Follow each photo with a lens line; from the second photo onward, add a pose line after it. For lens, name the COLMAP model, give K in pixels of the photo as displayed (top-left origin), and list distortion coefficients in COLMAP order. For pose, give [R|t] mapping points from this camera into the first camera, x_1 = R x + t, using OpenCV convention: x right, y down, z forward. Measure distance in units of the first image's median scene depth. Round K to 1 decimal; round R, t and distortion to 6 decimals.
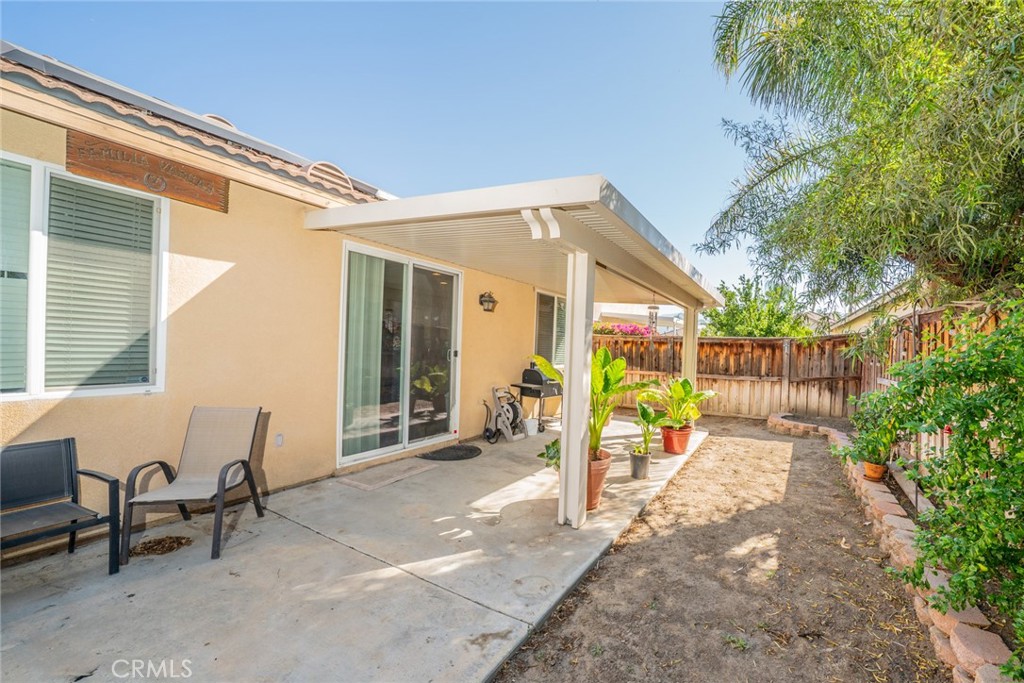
lens RADIAL K [[361.3, 0, 512.0], [0, 361.3, 341.5], [0, 0, 1]] dist [0.000167, -0.000043]
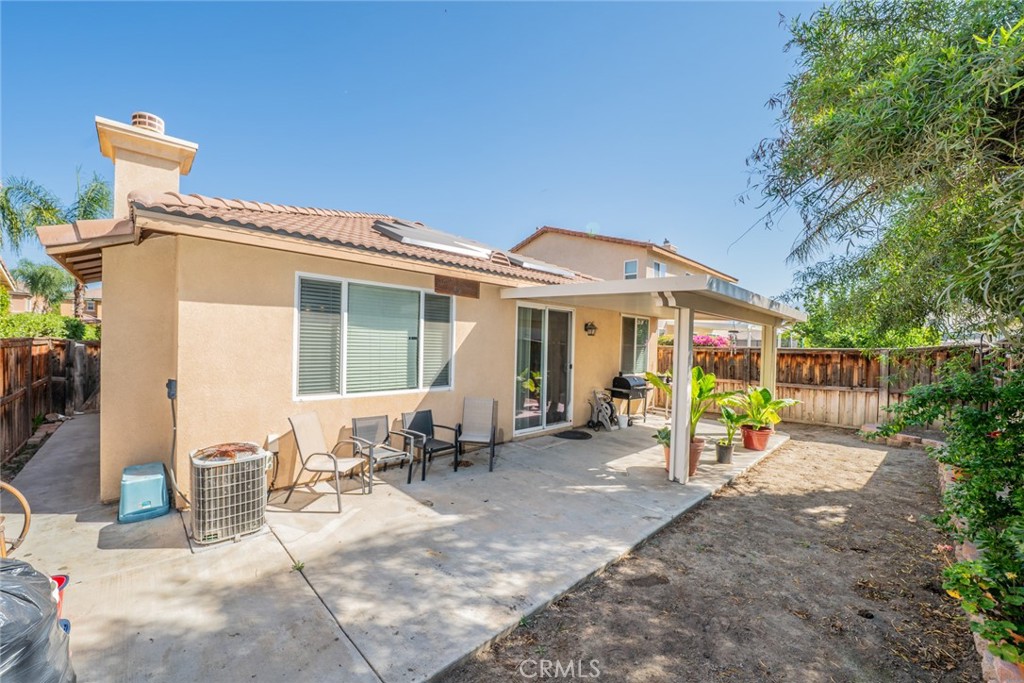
lens RADIAL K [[342.2, 0, 448.0], [0, 342.2, 338.4], [0, 0, 1]] dist [-0.008920, 0.000049]
pose [[0.956128, -0.009480, -0.292795, -0.242002], [0.006509, 0.999917, -0.011121, -0.072194], [0.292876, 0.008727, 0.956111, -0.484690]]
